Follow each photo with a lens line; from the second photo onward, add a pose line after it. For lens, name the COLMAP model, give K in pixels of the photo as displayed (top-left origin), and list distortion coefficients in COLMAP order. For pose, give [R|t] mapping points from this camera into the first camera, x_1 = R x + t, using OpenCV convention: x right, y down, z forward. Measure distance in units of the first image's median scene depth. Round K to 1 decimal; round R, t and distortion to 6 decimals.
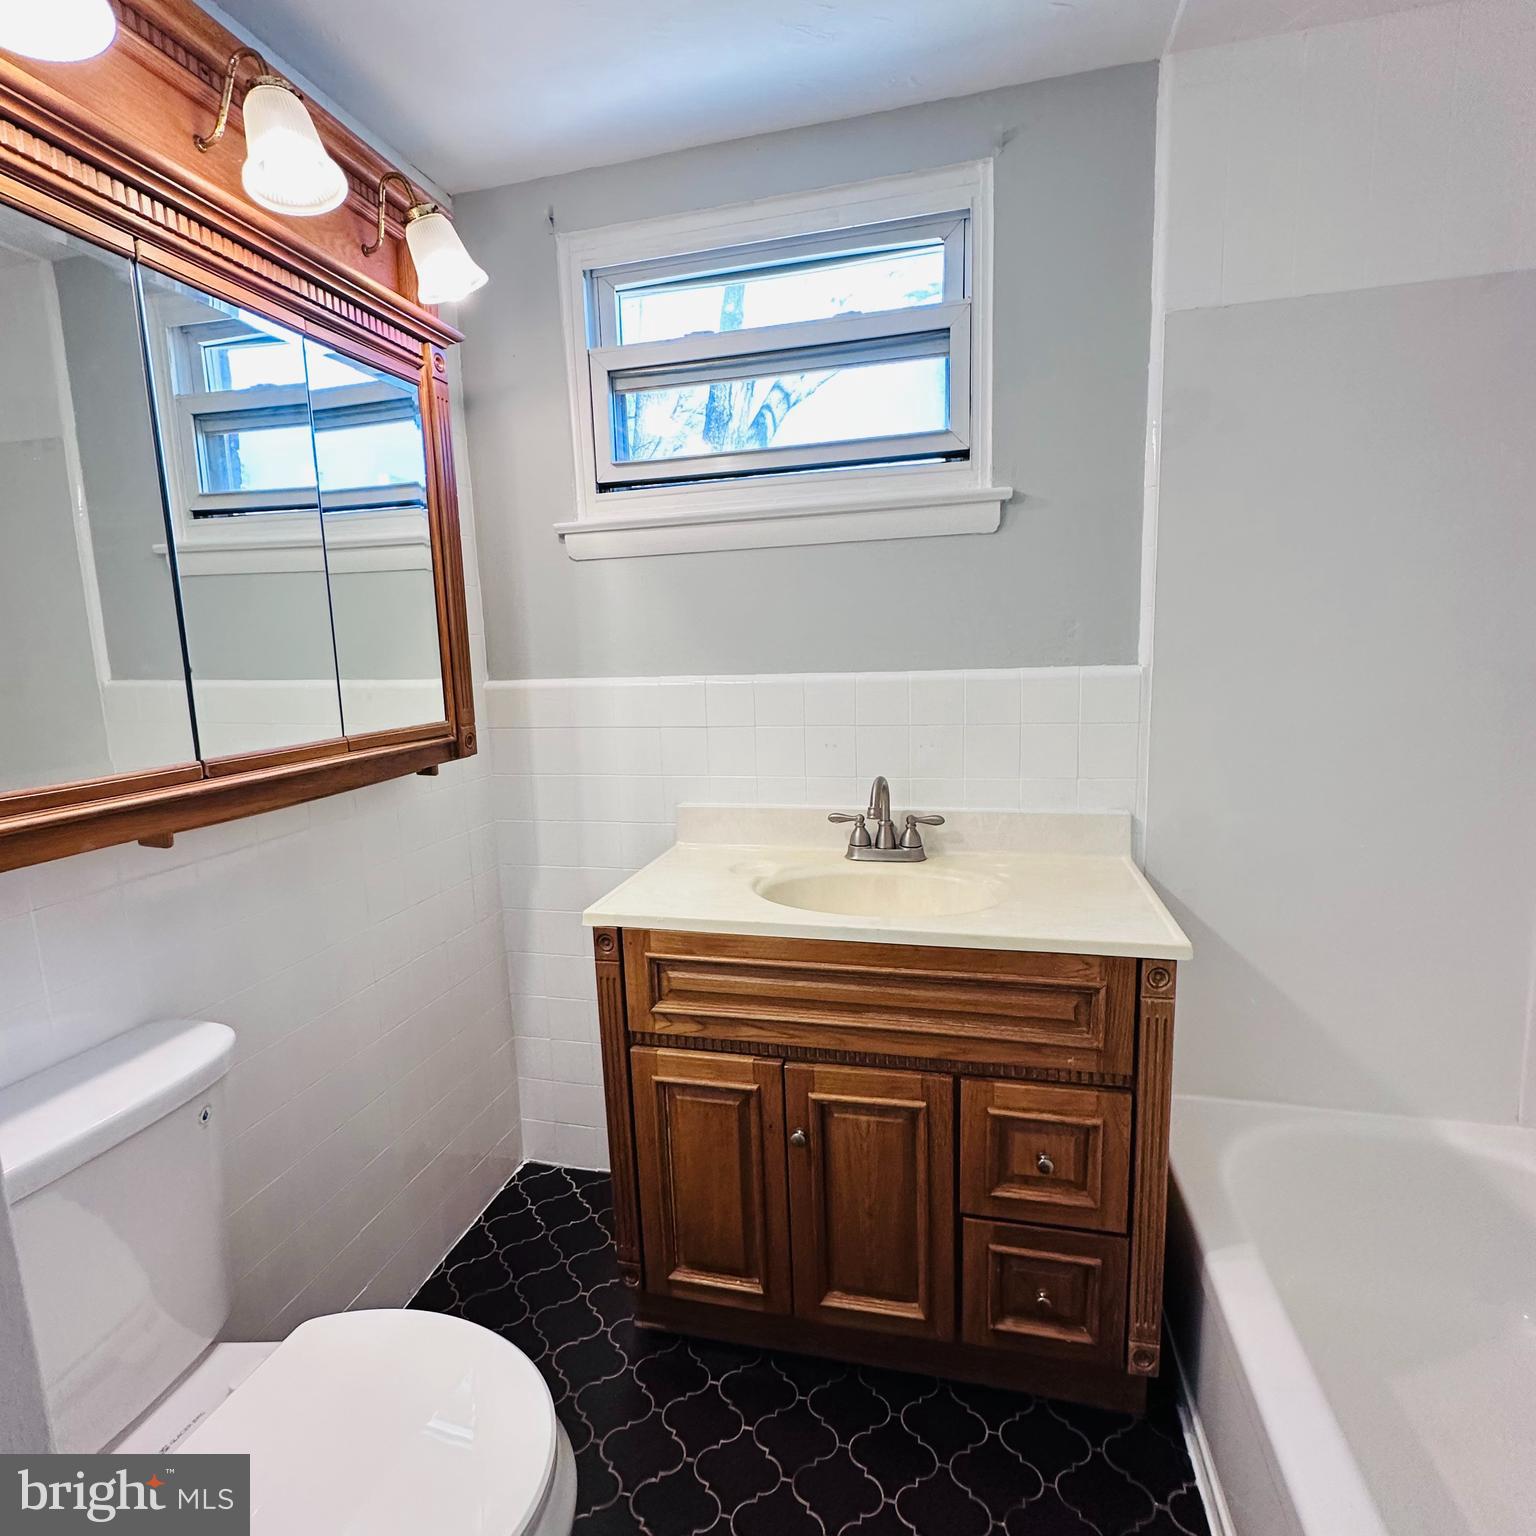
lens RADIAL K [[818.9, 0, 769.0], [0, 818.9, 764.8], [0, 0, 1]] dist [-0.006993, 0.002952]
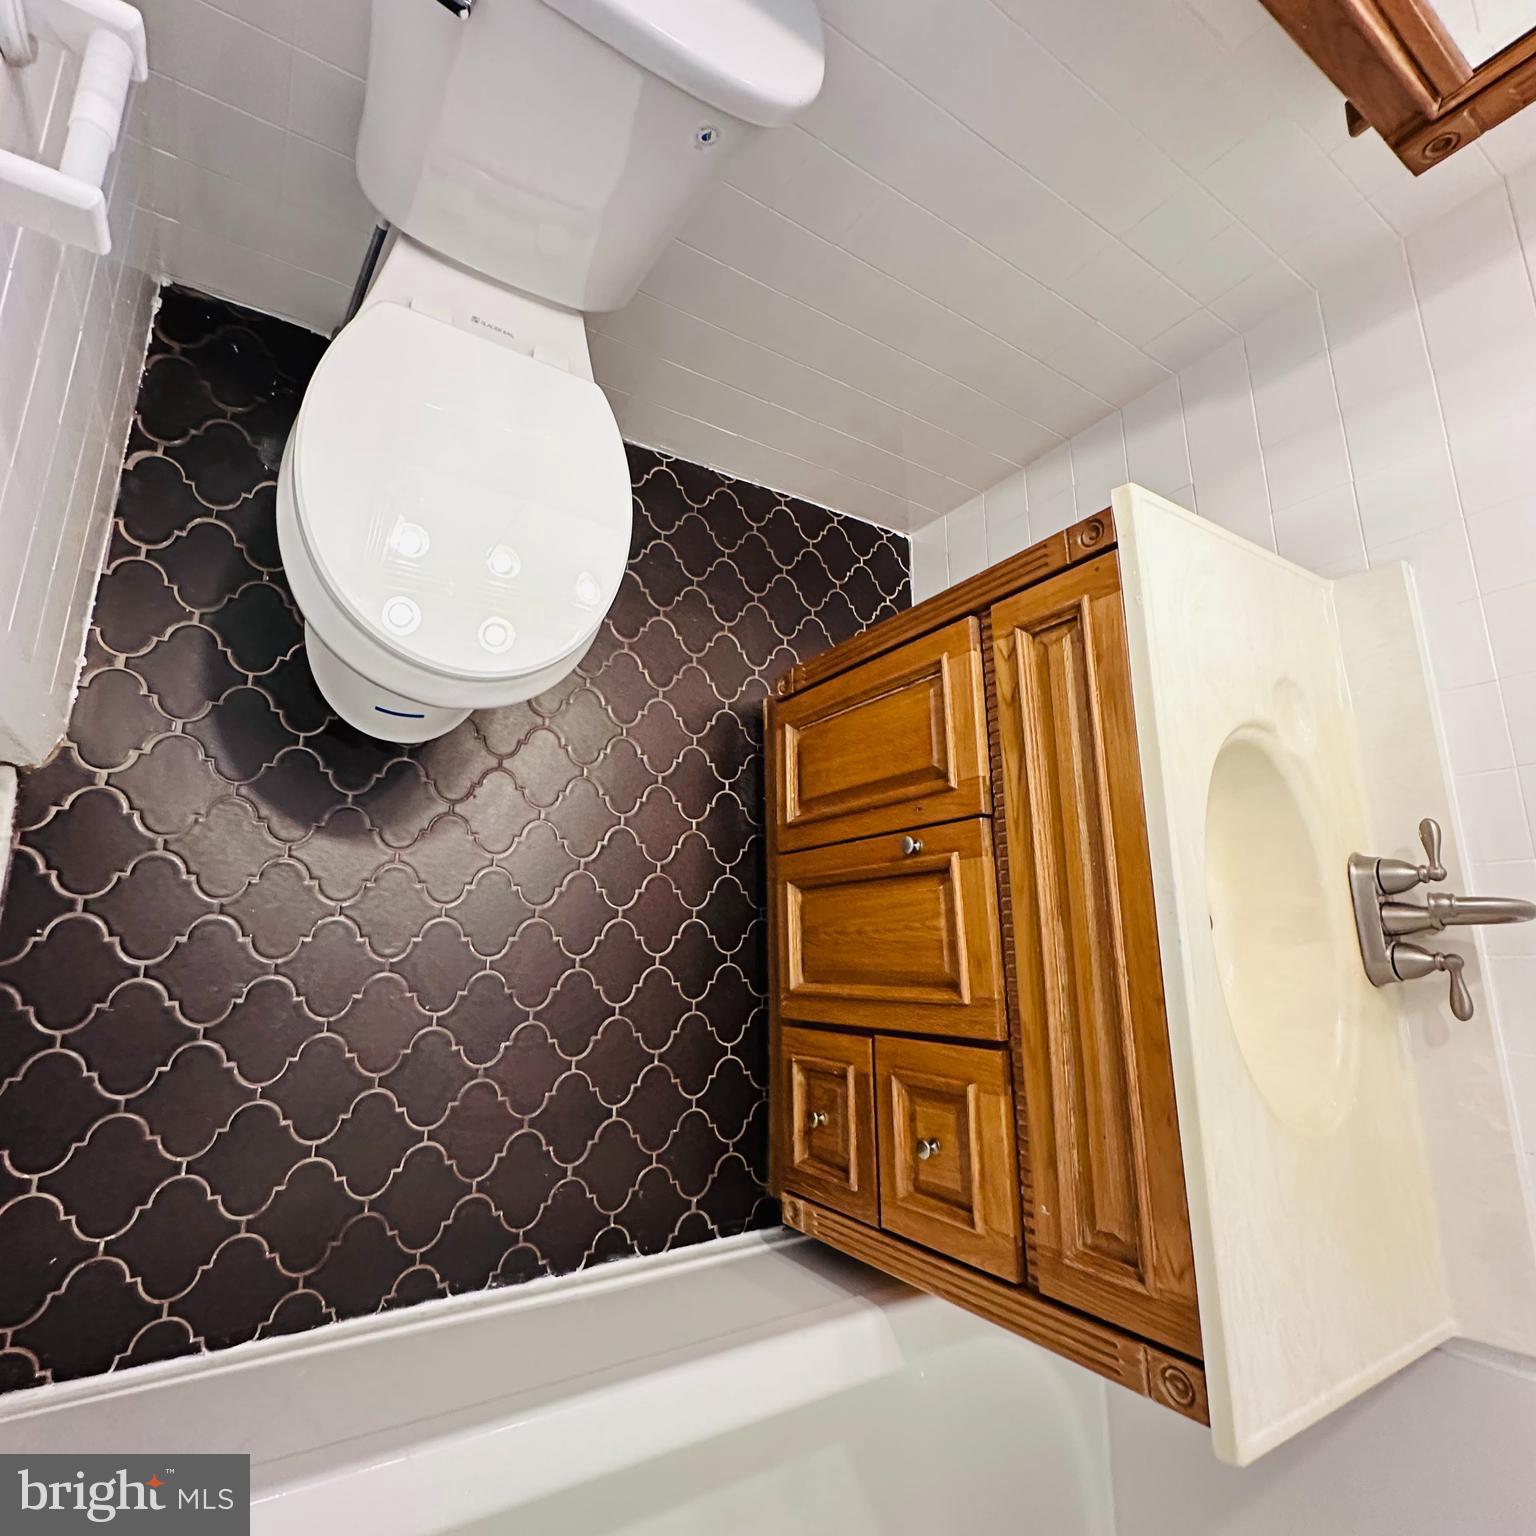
lens RADIAL K [[818.9, 0, 765.5], [0, 818.9, 765.2], [0, 0, 1]] dist [-0.006993, 0.002952]
pose [[0.180537, 0.981353, -0.065978, -0.015404], [-0.663639, 0.171049, 0.728235, -0.065465], [0.725941, -0.087688, 0.682145, 0.328920]]
